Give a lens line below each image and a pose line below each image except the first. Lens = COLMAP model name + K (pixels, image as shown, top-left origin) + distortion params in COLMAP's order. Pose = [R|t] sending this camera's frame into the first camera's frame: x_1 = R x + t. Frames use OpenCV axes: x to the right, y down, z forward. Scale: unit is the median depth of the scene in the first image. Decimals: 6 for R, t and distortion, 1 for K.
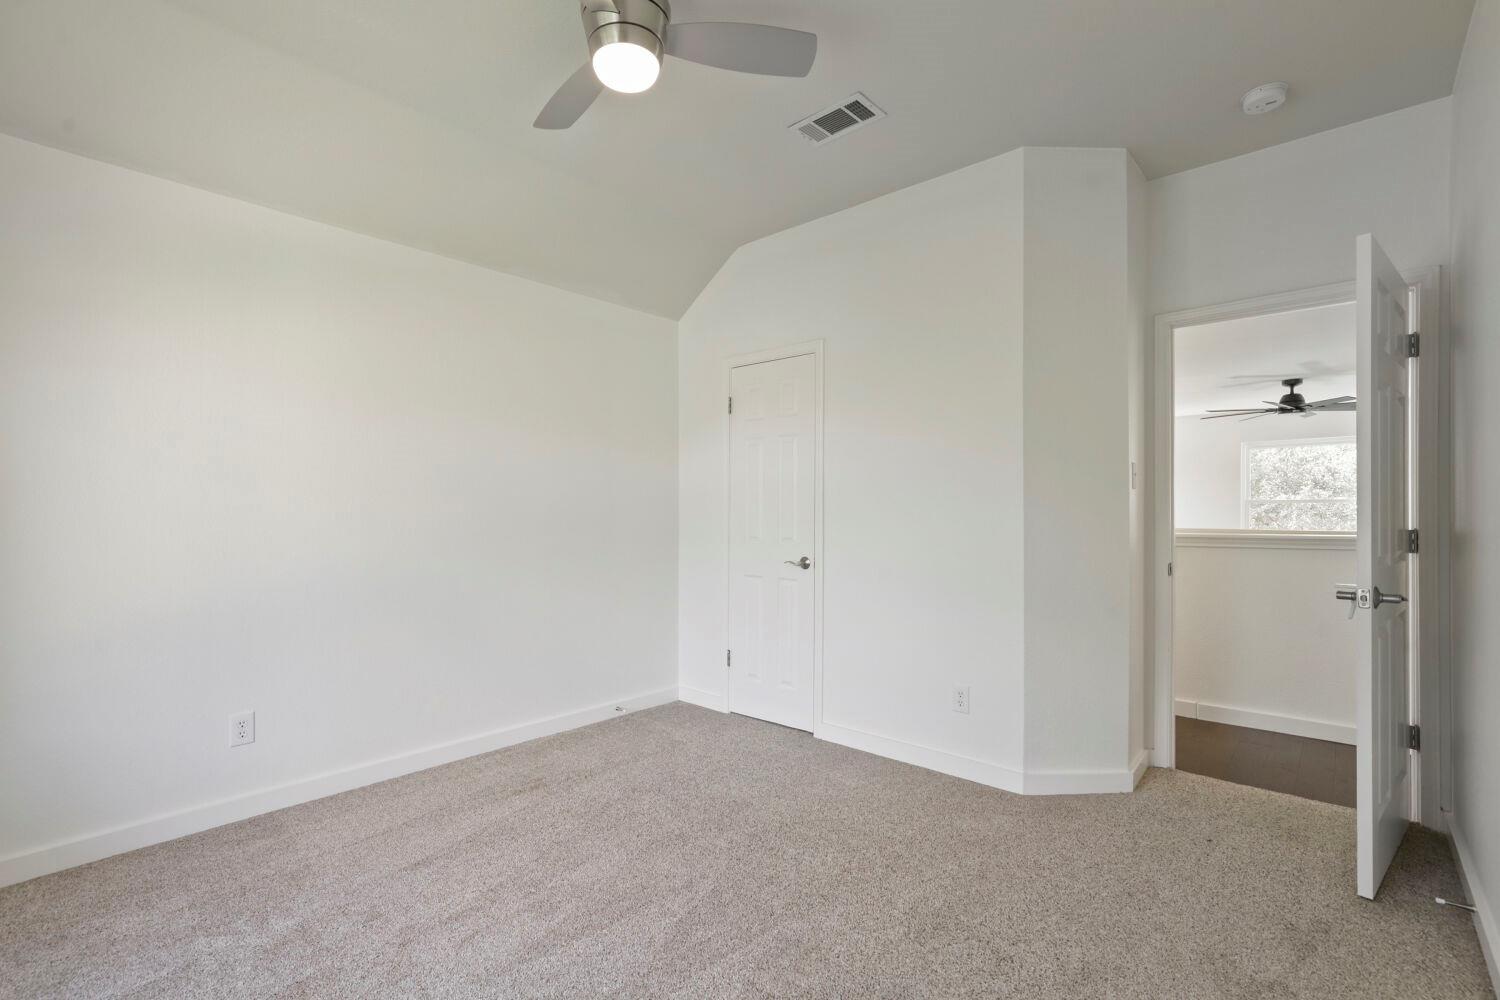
lens RADIAL K [[687.5, 0, 739.5], [0, 687.5, 513.4], [0, 0, 1]] dist [-0.011282, 0.001075]
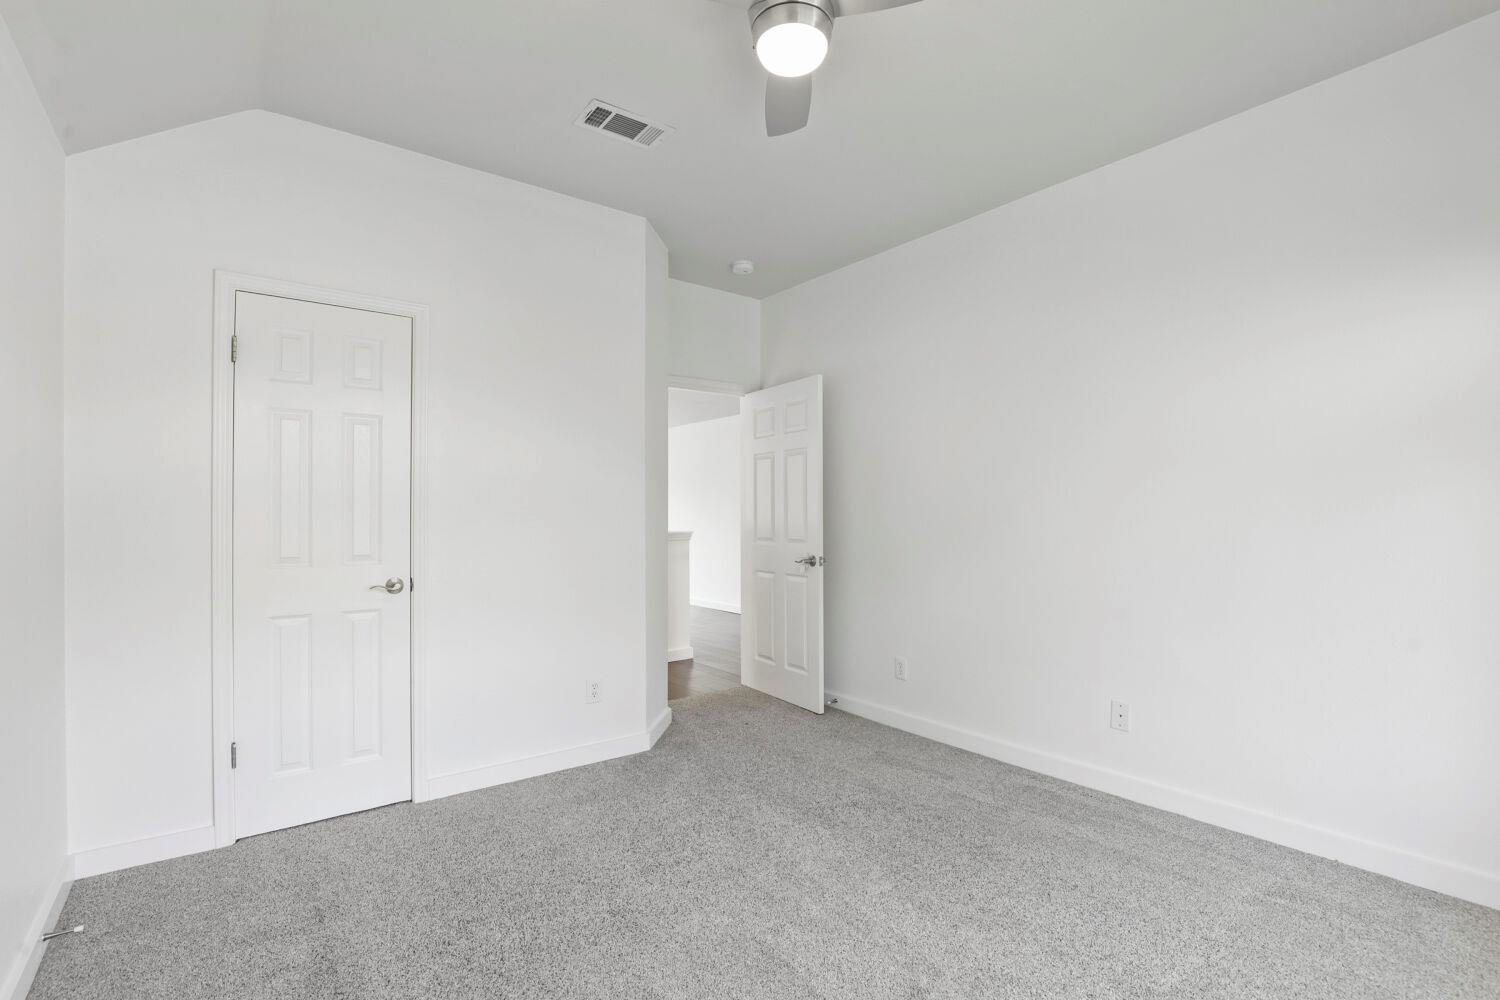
lens RADIAL K [[687.5, 0, 739.5], [0, 687.5, 513.4], [0, 0, 1]] dist [-0.011282, 0.001075]
pose [[0.189866, 0.003749, 0.981803, -0.681407], [0.005471, 0.999973, -0.004876, -0.003052], [-0.981795, 0.006297, 0.189840, 0.548642]]
